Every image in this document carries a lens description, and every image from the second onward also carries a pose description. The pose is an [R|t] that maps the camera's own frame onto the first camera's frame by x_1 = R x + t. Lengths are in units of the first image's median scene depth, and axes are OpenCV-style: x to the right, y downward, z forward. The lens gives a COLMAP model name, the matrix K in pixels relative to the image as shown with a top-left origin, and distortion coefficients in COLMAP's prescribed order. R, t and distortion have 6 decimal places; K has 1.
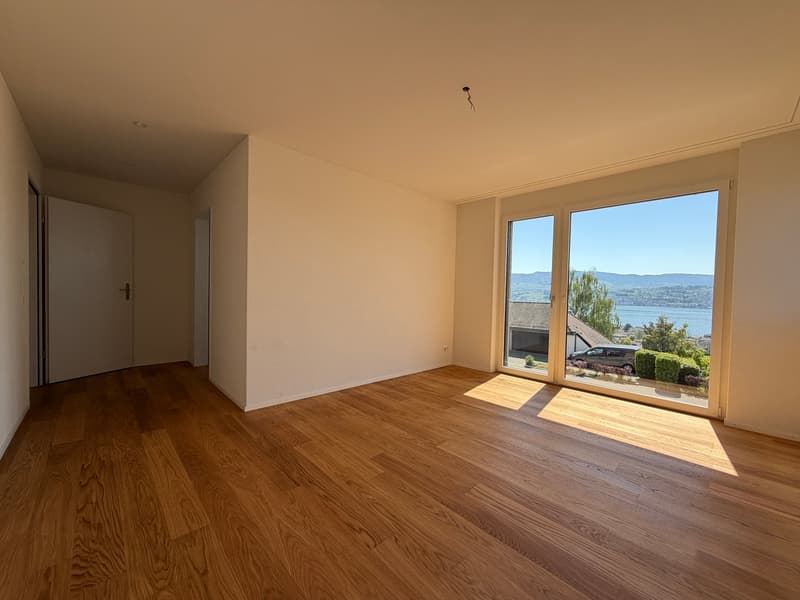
lens RADIAL K [[319.9, 0, 402.1], [0, 319.9, 302.1], [0, 0, 1]] dist [-0.000371, -0.000151]
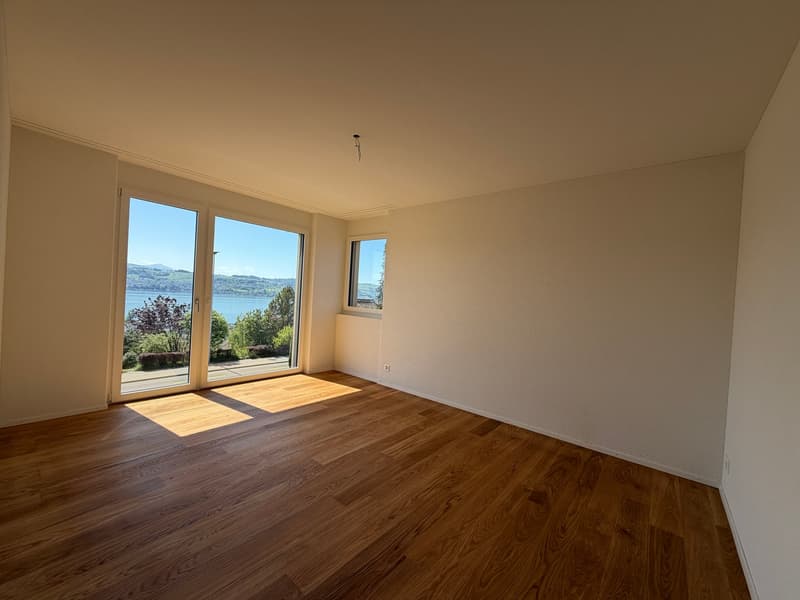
lens RADIAL K [[319.9, 0, 394.3], [0, 319.9, 299.2], [0, 0, 1]] dist [-0.000371, -0.000151]
pose [[-0.105748, -0.038364, 0.993653, -0.922613], [-0.033088, 0.998838, 0.035042, -0.118855], [-0.993842, -0.029172, -0.106895, 0.915722]]
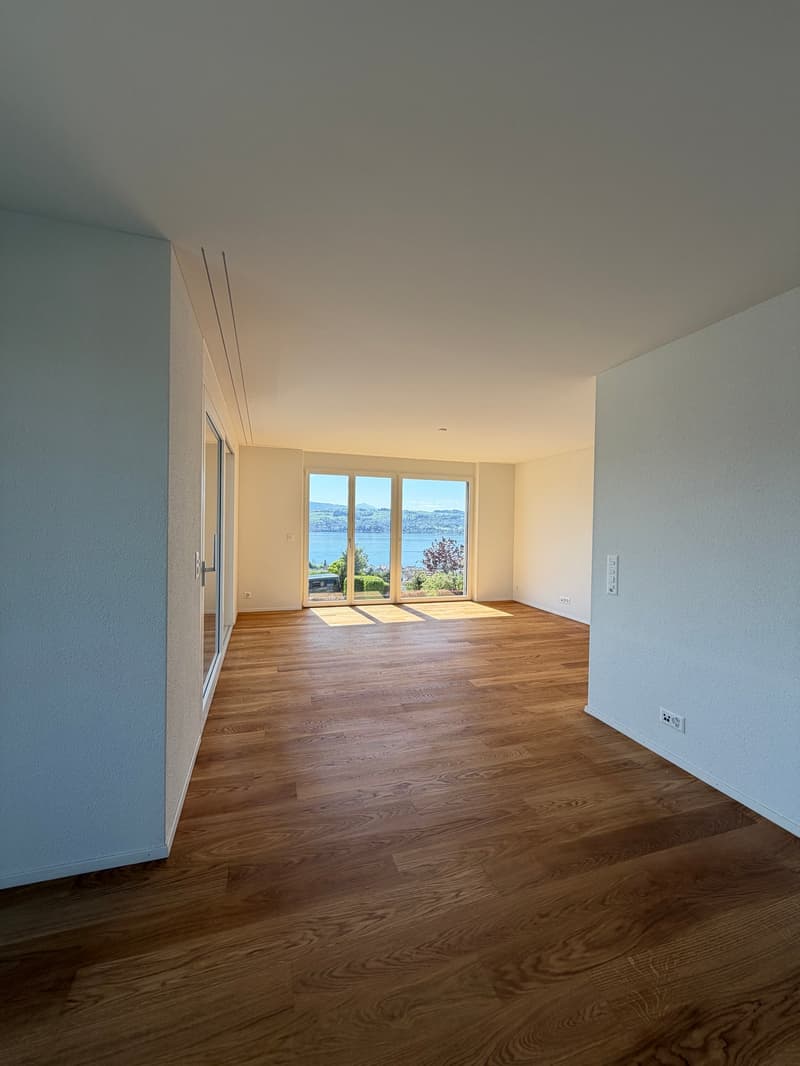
lens RADIAL K [[426.3, 0, 398.9], [0, 426.3, 521.5], [0, 0, 1]] dist [-0.000371, -0.000151]
pose [[0.431611, -0.011197, 0.901990, -1.917610], [0.018162, 0.999828, 0.003721, -0.170827], [-0.901877, 0.014775, 0.431740, 0.385805]]
